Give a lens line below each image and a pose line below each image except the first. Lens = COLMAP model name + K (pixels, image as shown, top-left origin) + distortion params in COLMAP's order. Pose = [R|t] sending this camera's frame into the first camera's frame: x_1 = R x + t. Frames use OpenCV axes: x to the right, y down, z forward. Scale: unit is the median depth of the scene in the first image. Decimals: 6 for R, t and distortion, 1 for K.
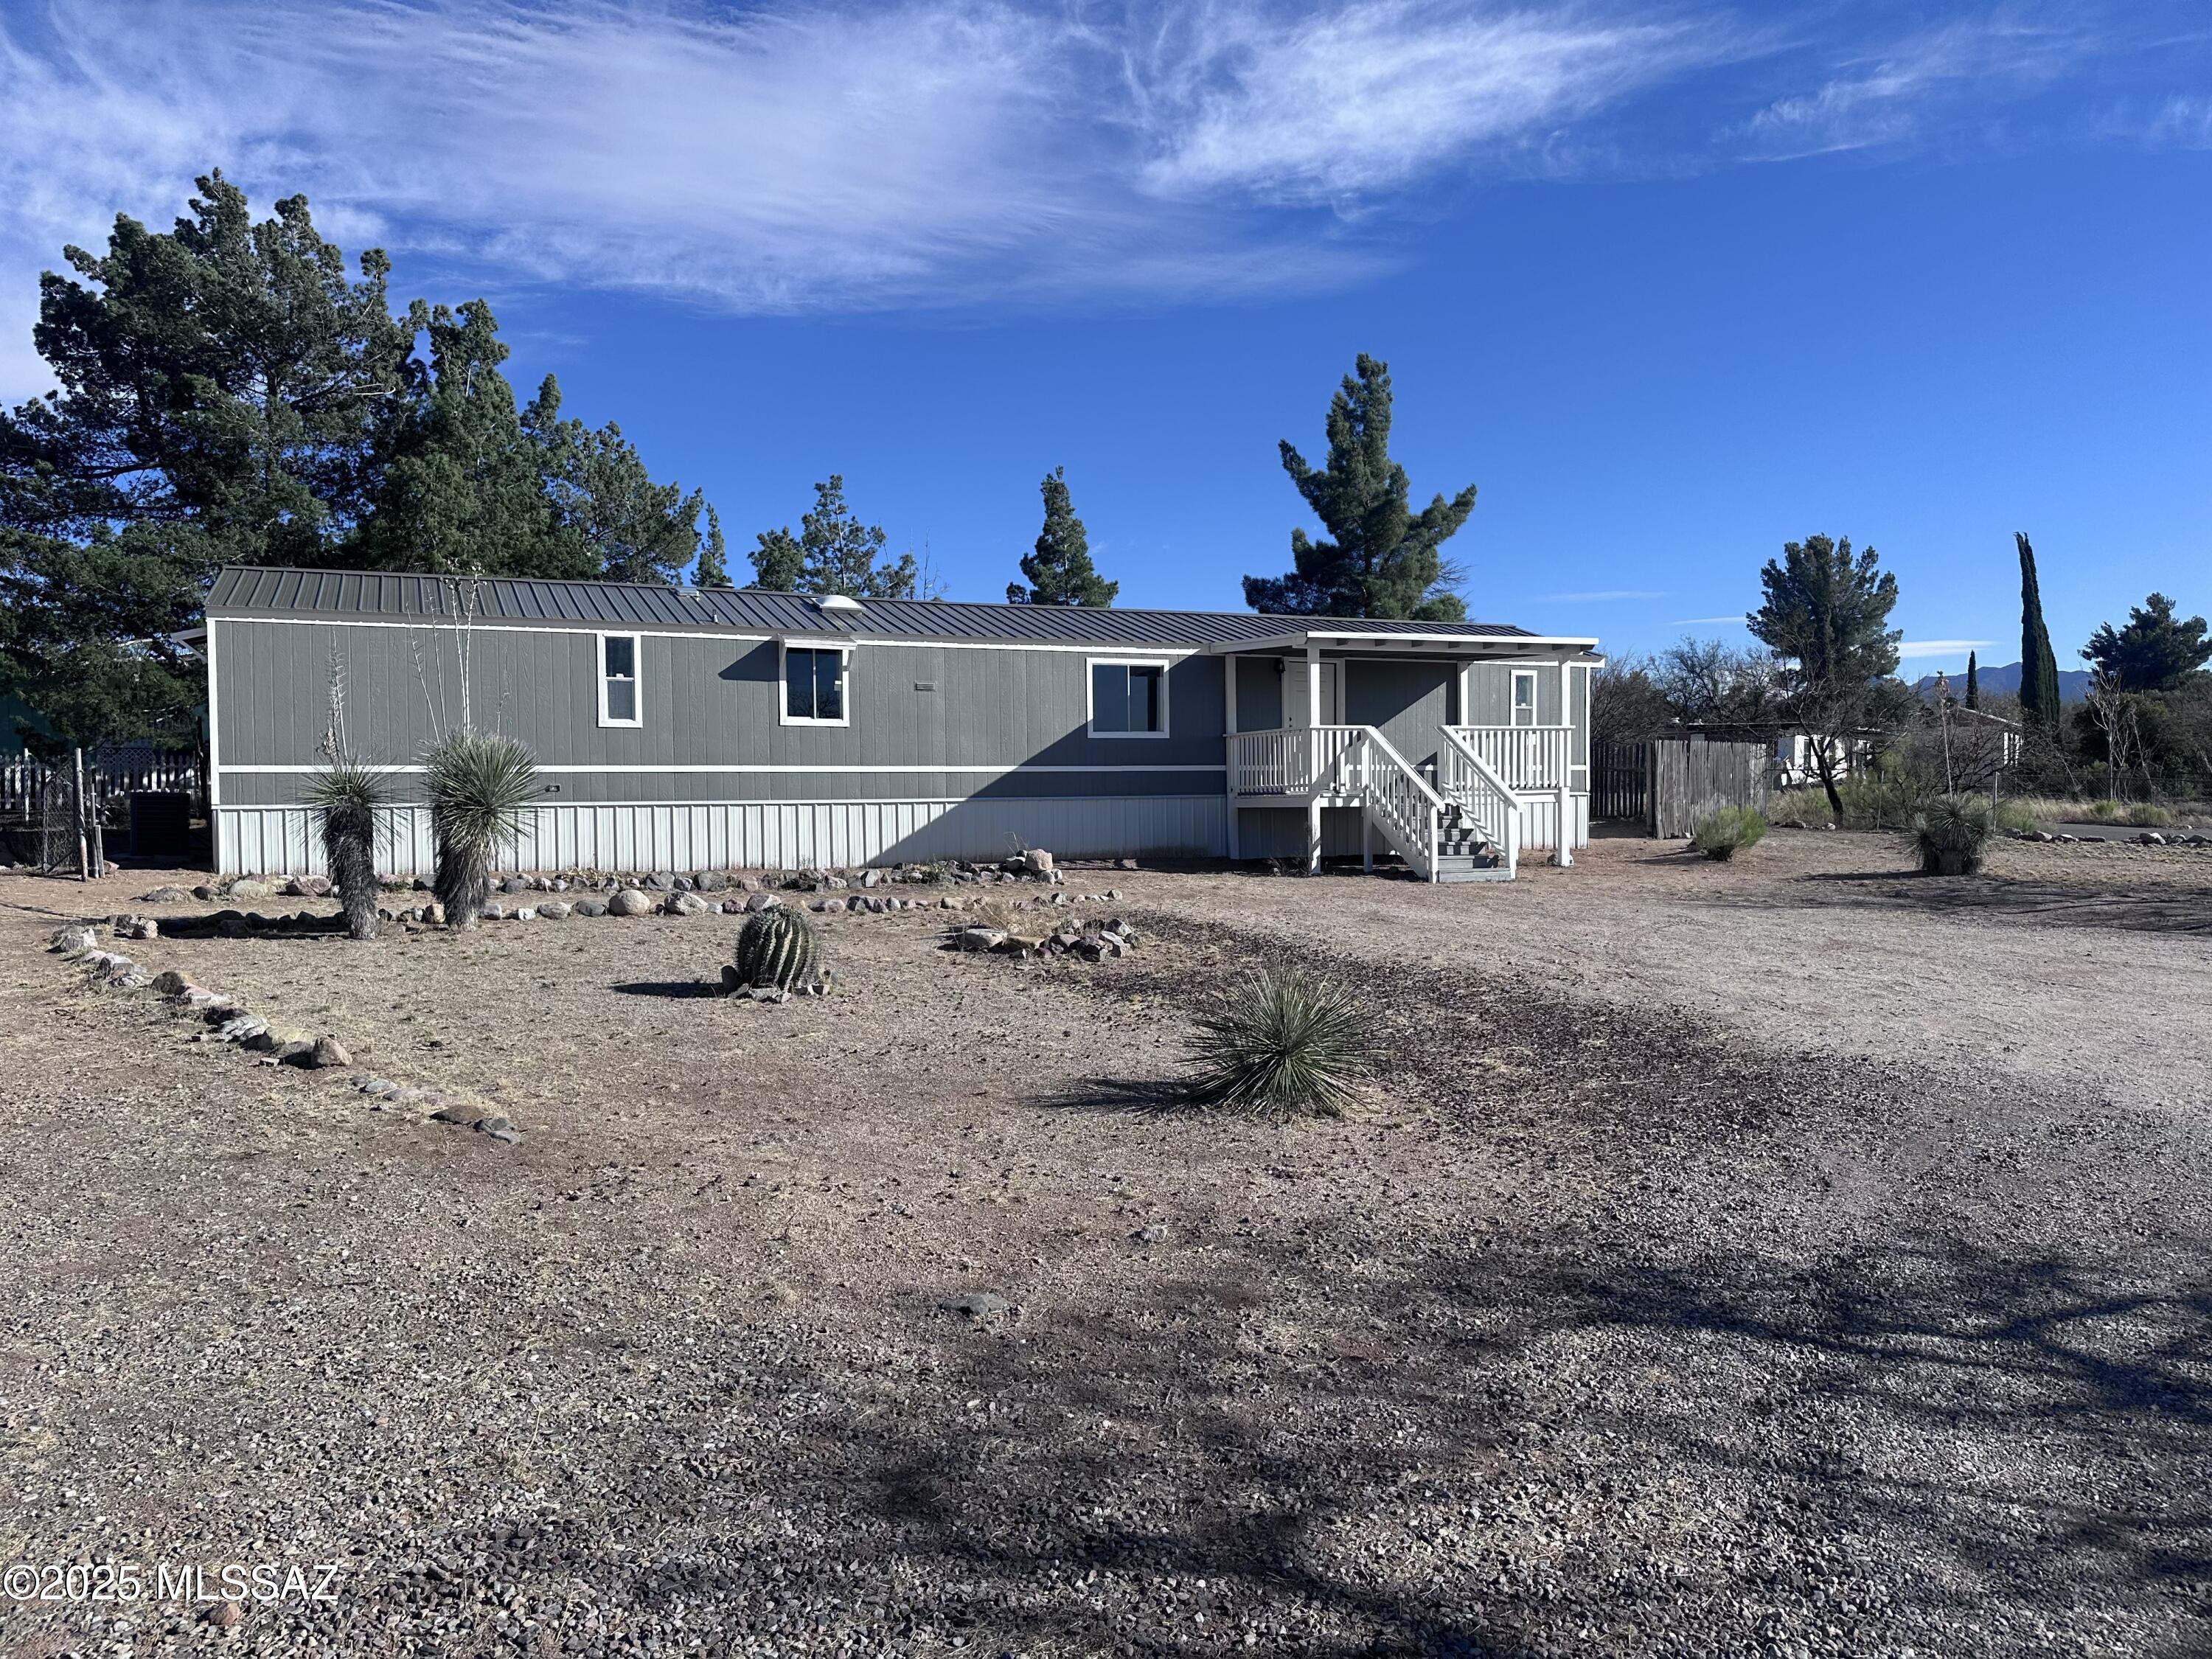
lens RADIAL K [[1449.8, 0, 1106.0], [0, 1449.8, 829.5], [0, 0, 1]] dist [-0.028898, 0.000069]
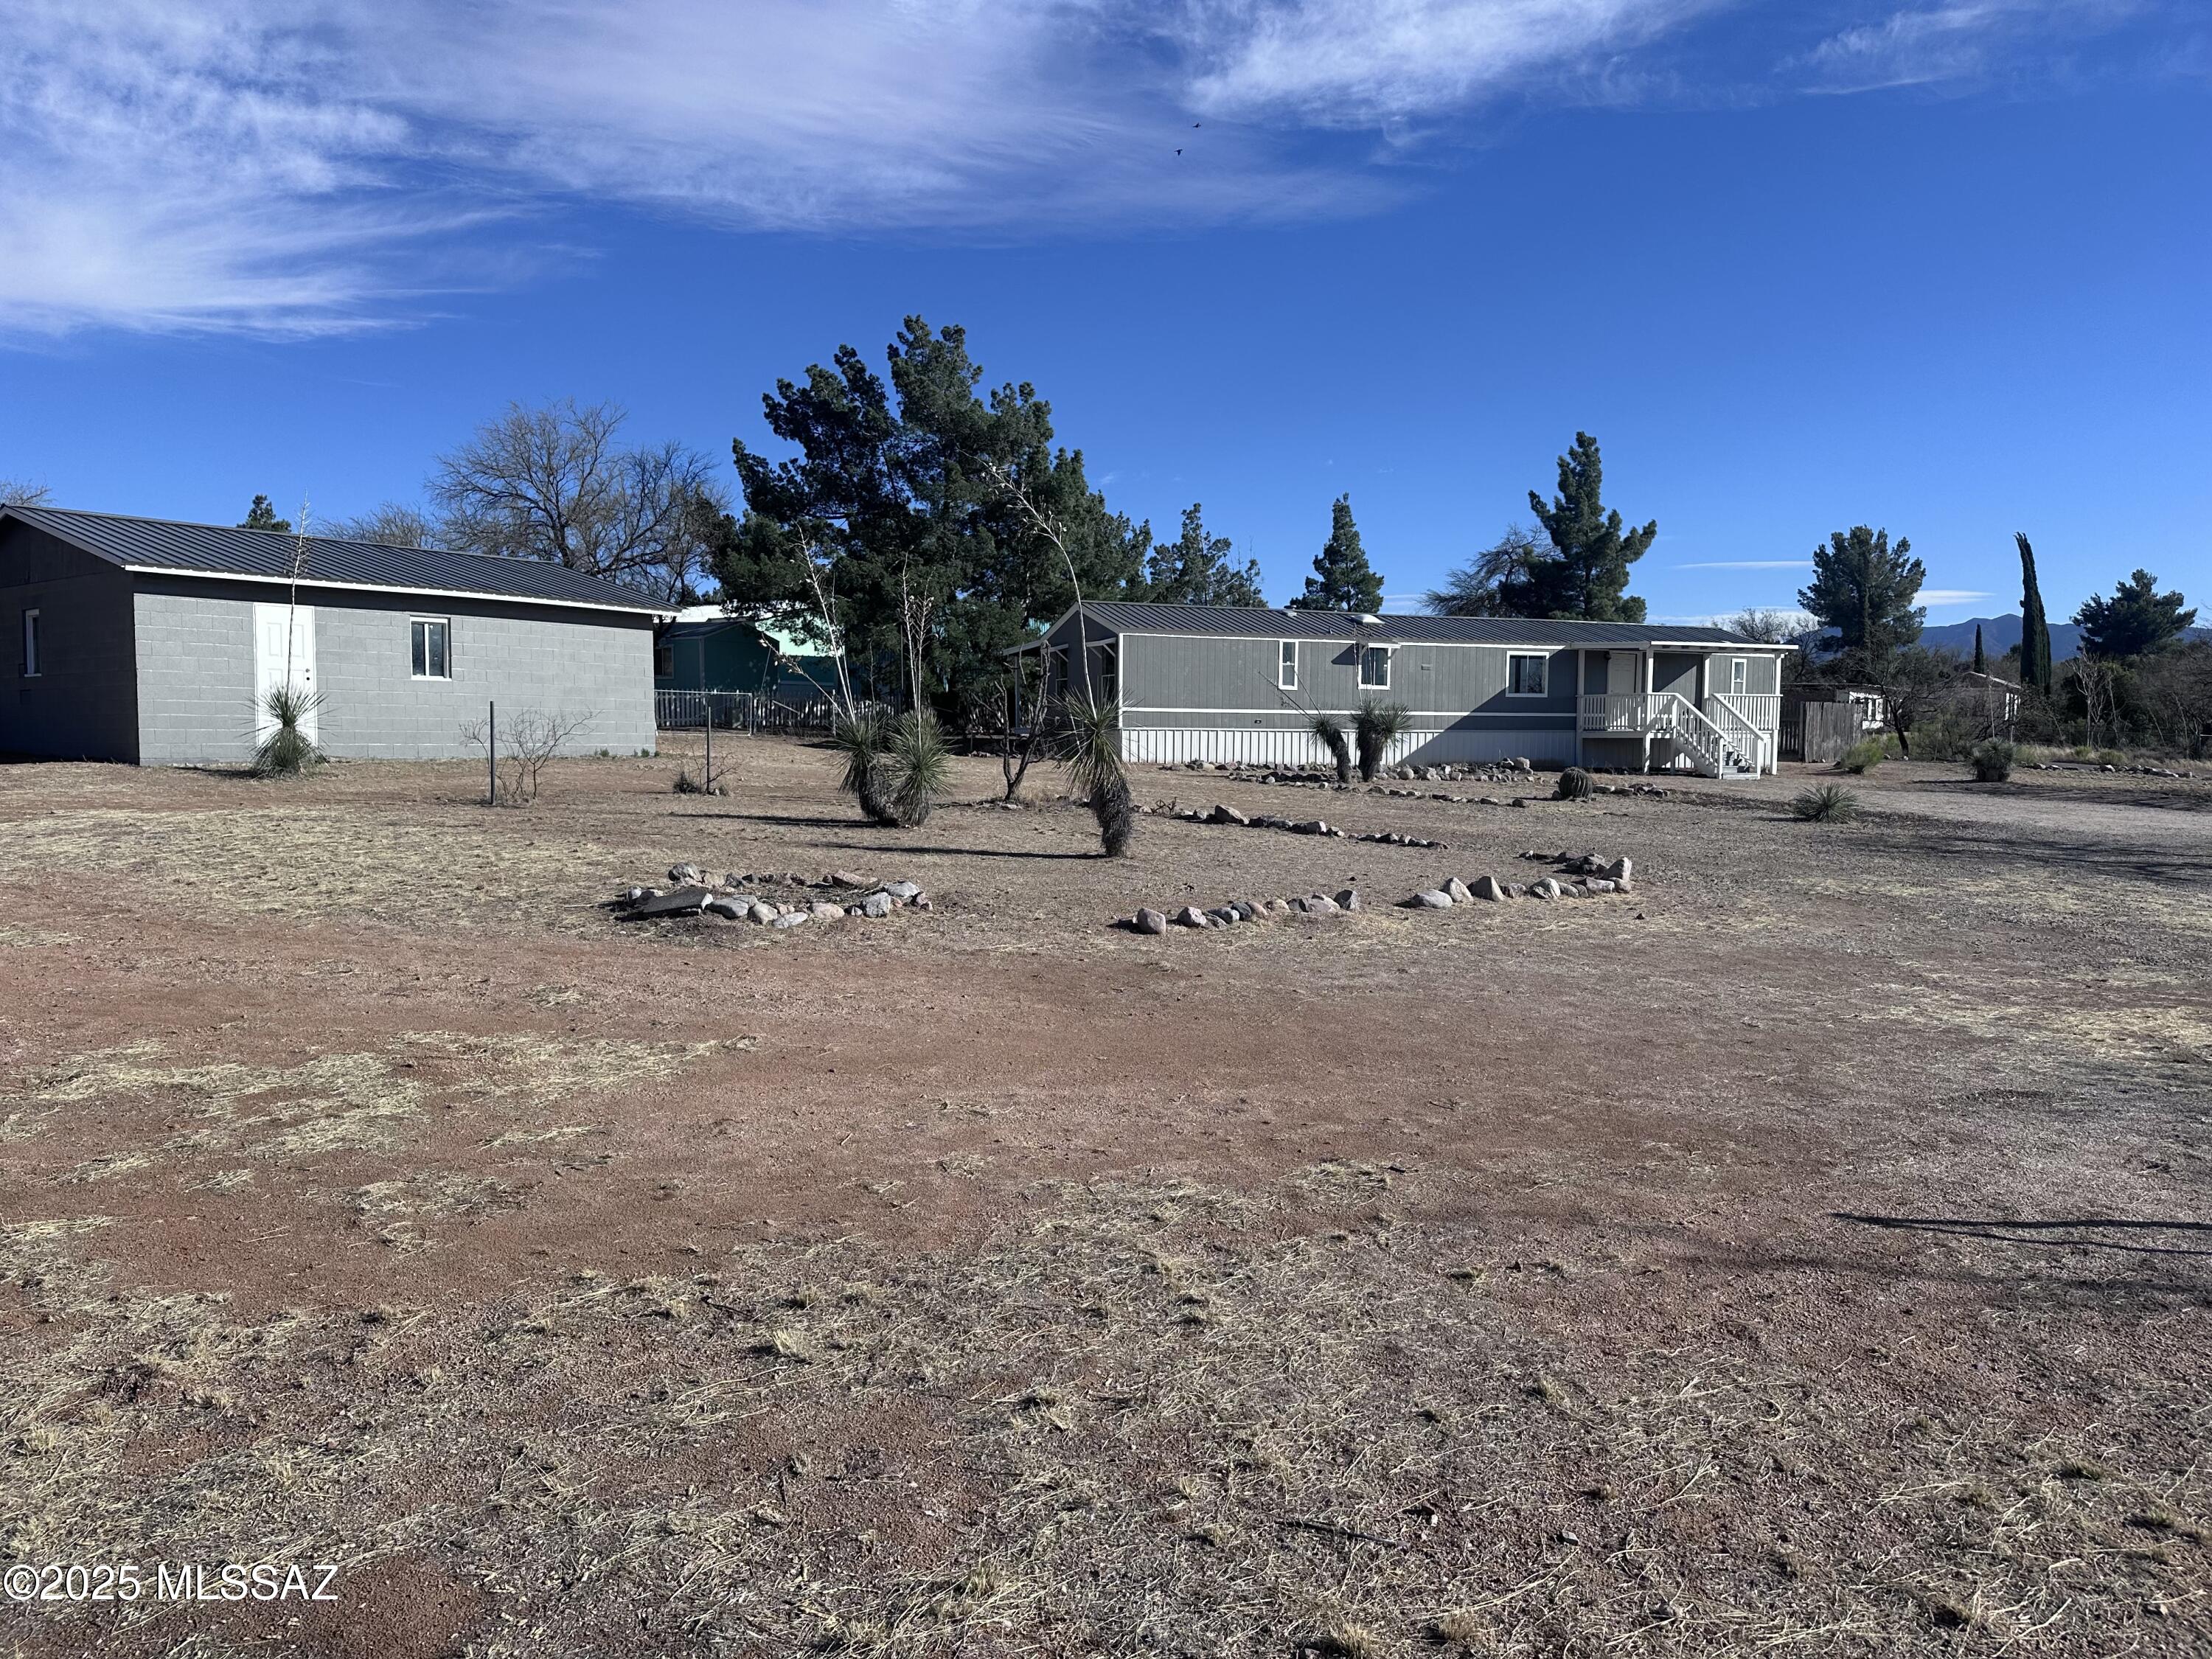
lens RADIAL K [[1578.4, 0, 1108.9], [0, 1578.4, 913.8], [0, 0, 1]] dist [-0.008831, -0.007643]
pose [[0.999427, 0.011254, 0.031917, -0.060130], [-0.013977, 0.996159, 0.086438, 0.004495], [-0.030822, -0.086834, 0.995746, -0.102968]]
